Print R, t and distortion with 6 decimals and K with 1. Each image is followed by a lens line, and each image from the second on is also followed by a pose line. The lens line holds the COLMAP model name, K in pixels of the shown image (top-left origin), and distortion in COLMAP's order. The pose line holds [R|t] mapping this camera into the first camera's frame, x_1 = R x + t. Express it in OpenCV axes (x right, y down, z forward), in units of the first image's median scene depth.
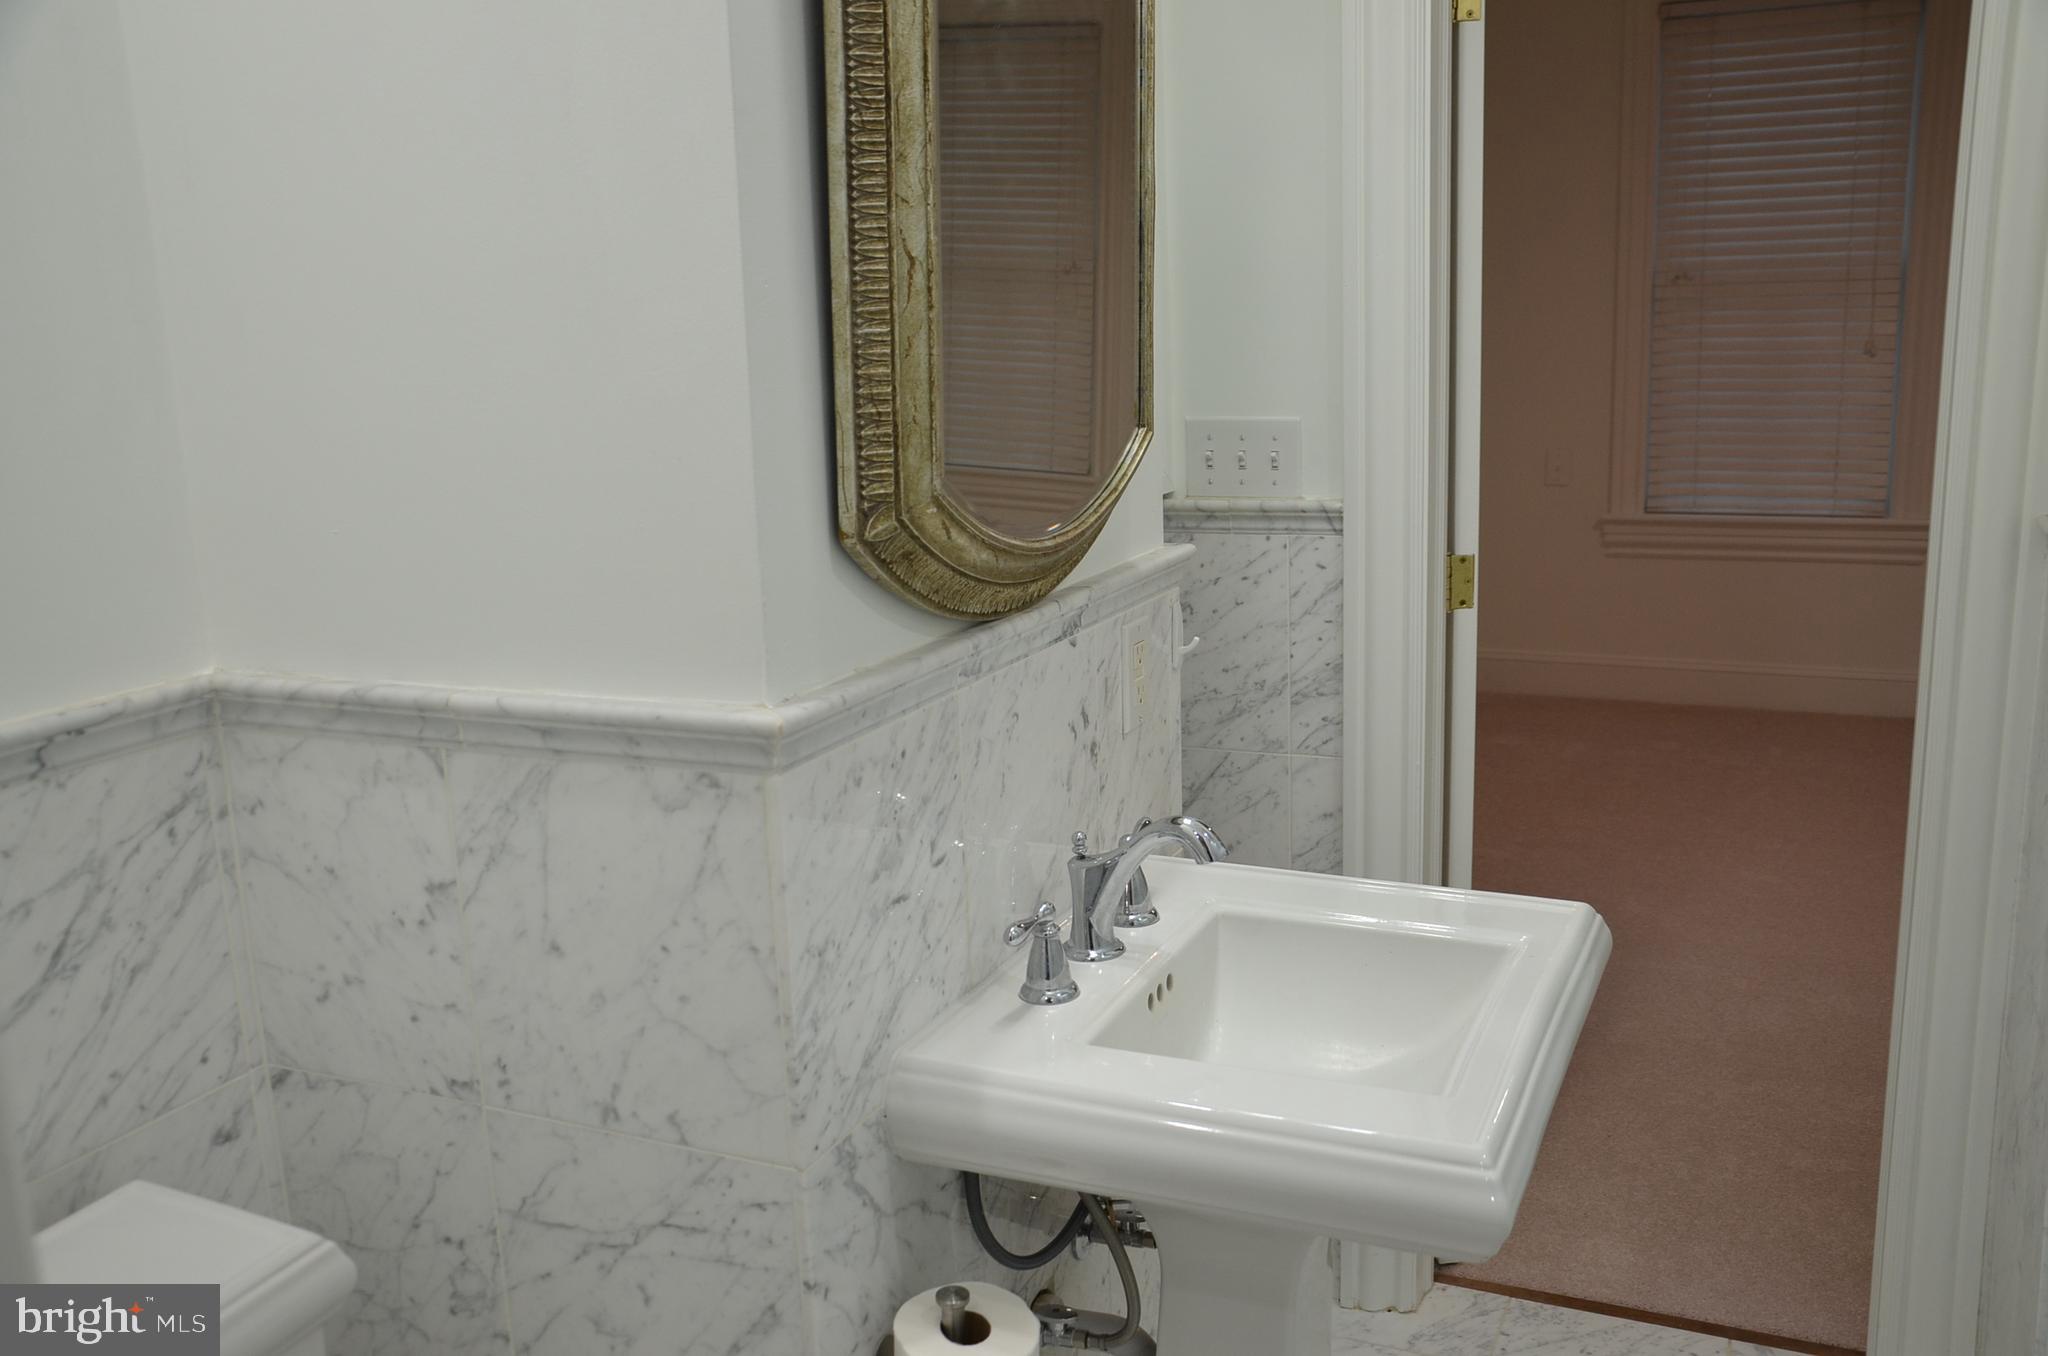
lens RADIAL K [[1760.1, 0, 1027.8], [0, 1760.1, 693.9], [0, 0, 1]] dist [-0.125671, 0.164243]
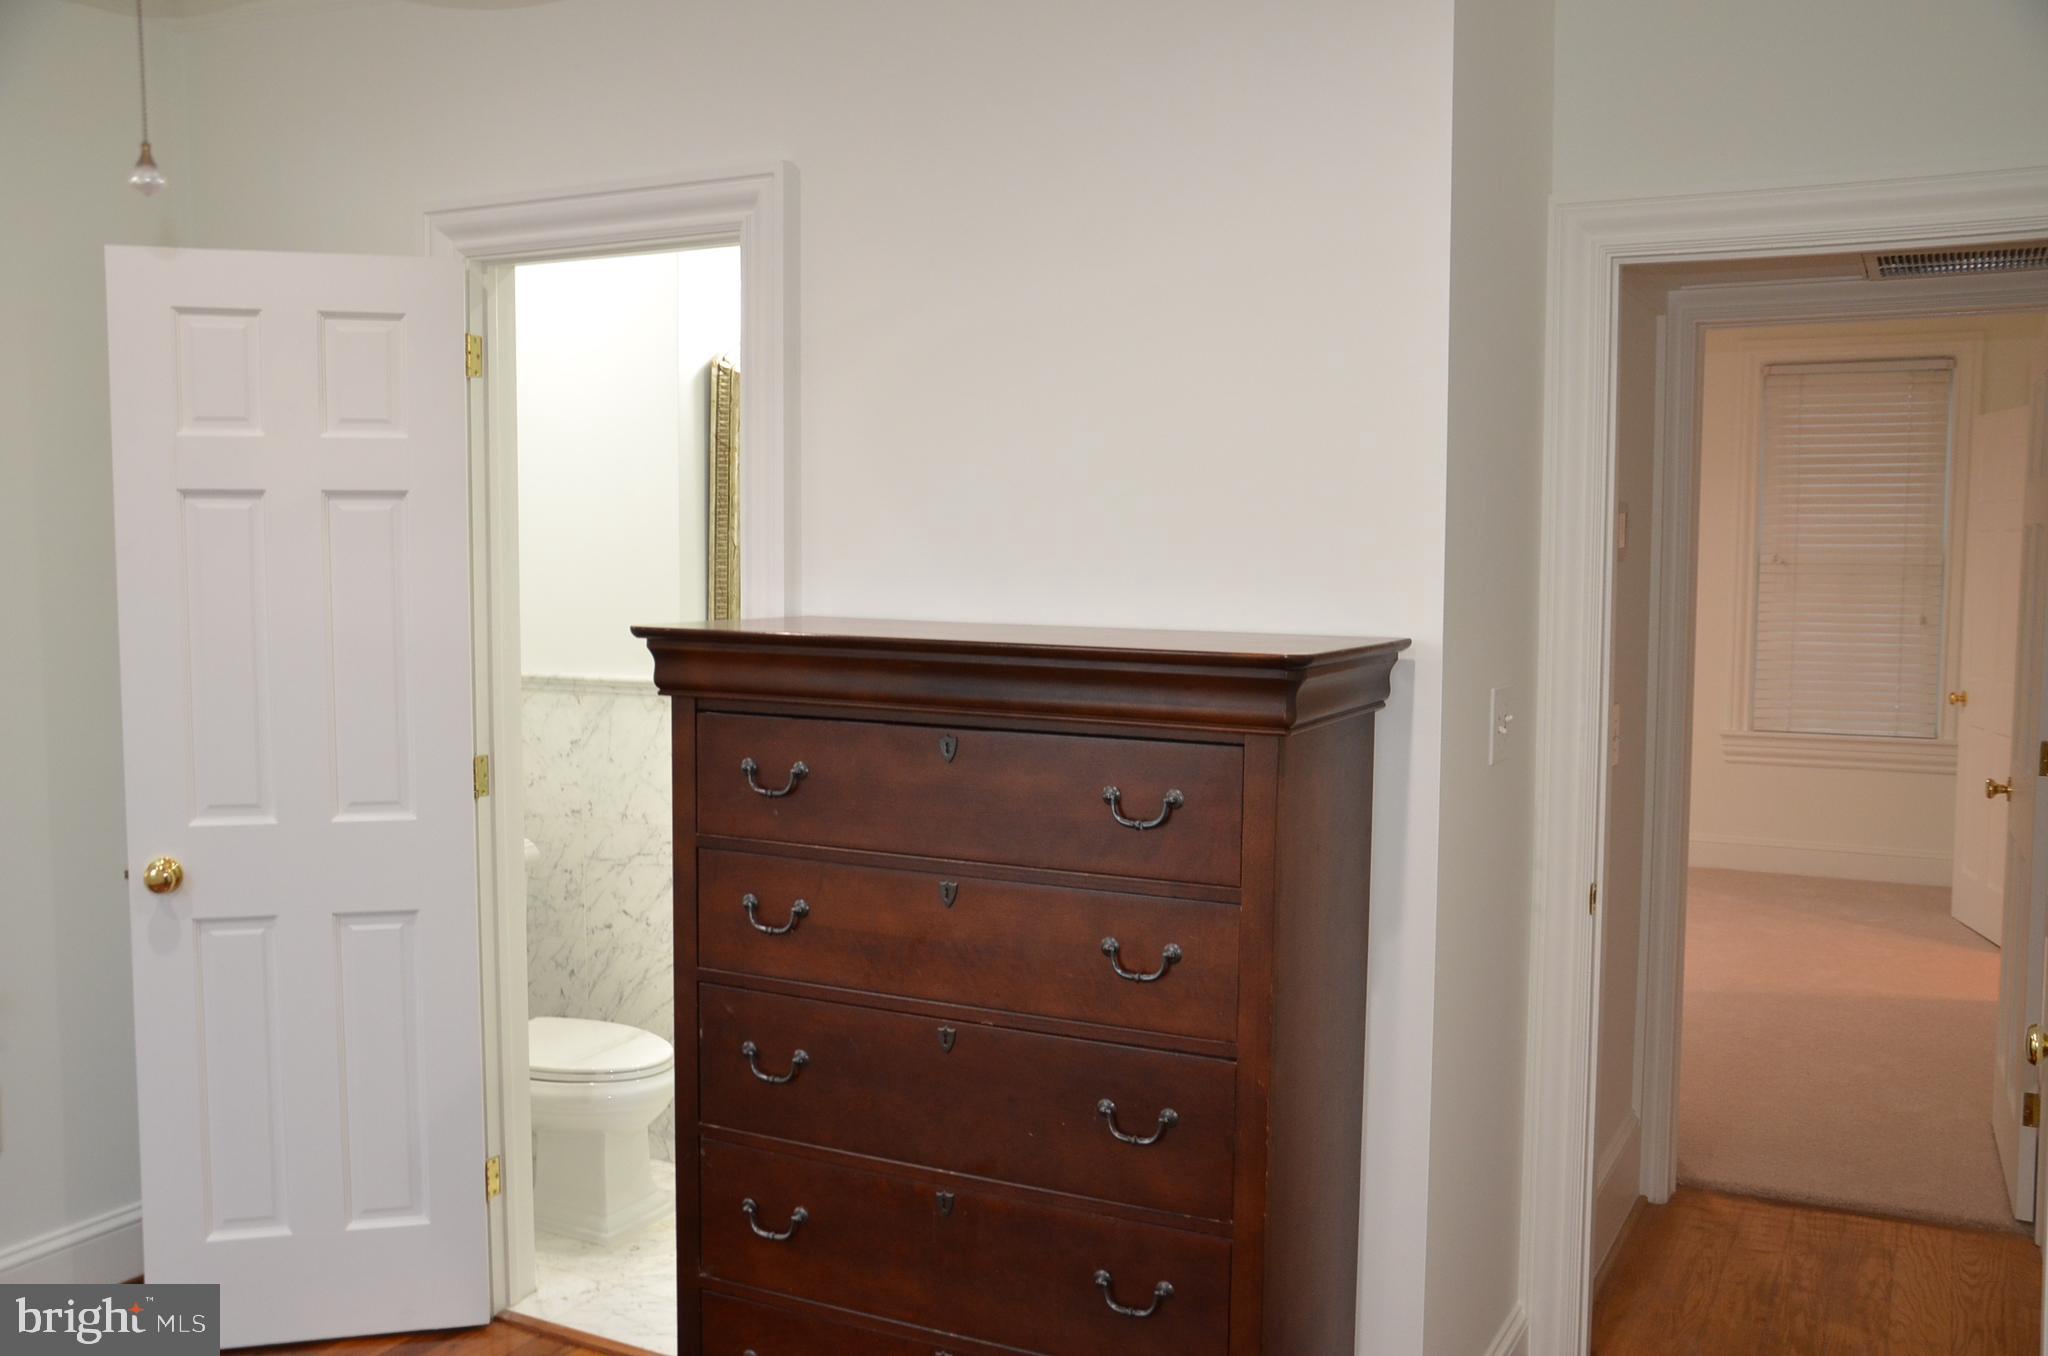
lens RADIAL K [[1760.1, 0, 1027.8], [0, 1760.1, 693.9], [0, 0, 1]] dist [-0.125671, 0.164243]
pose [[0.997683, 0.039407, -0.055467, 0.627504], [-0.046405, 0.990280, -0.131118, 0.399472], [0.049760, 0.133388, 0.989814, -2.028400]]
